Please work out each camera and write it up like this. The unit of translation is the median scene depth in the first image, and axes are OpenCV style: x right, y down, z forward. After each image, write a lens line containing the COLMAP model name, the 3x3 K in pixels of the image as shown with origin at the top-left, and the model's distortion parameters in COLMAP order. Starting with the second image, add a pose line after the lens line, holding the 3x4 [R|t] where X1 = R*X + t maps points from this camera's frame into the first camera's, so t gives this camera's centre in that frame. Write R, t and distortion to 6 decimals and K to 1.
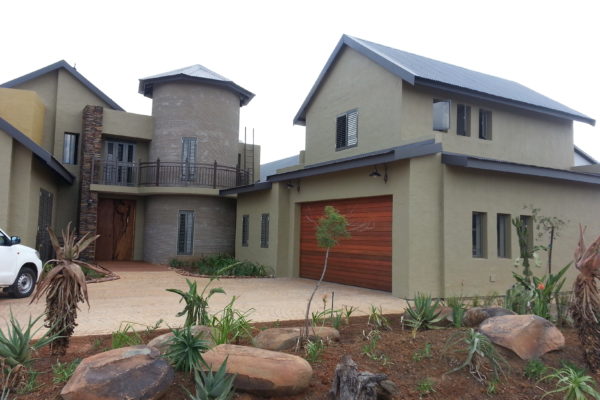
lens RADIAL K [[489.0, 0, 301.6], [0, 489.0, 199.1], [0, 0, 1]] dist [0.104069, -0.155914]
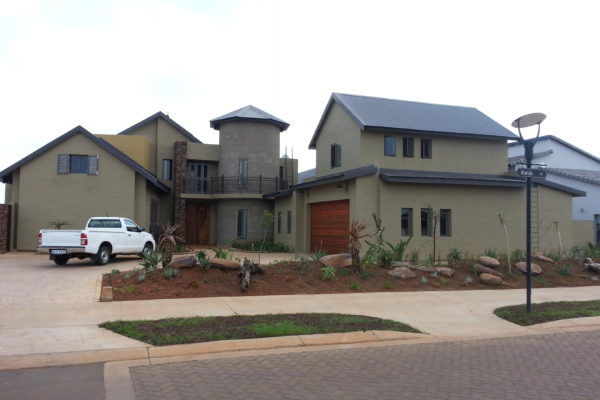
lens RADIAL K [[489.0, 0, 301.6], [0, 489.0, 199.1], [0, 0, 1]] dist [0.104069, -0.155914]
pose [[0.984951, -0.027178, -0.170684, 0.193551], [0.030001, 0.999452, 0.013981, -0.023000], [0.170211, -0.018891, 0.985227, -0.414897]]
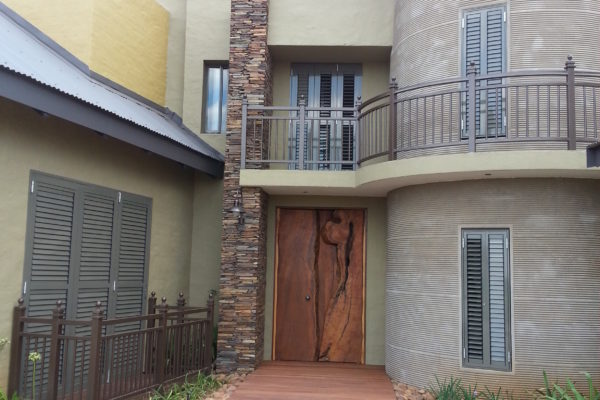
lens RADIAL K [[642.5, 0, 300.0], [0, 642.5, 200.0], [0, 0, 1]] dist [0.040909, -0.016393]
pose [[0.818198, -0.068460, -0.570846, -0.092889], [0.039116, 0.997213, -0.063528, 0.028019], [0.573604, 0.029649, 0.818596, 0.601582]]
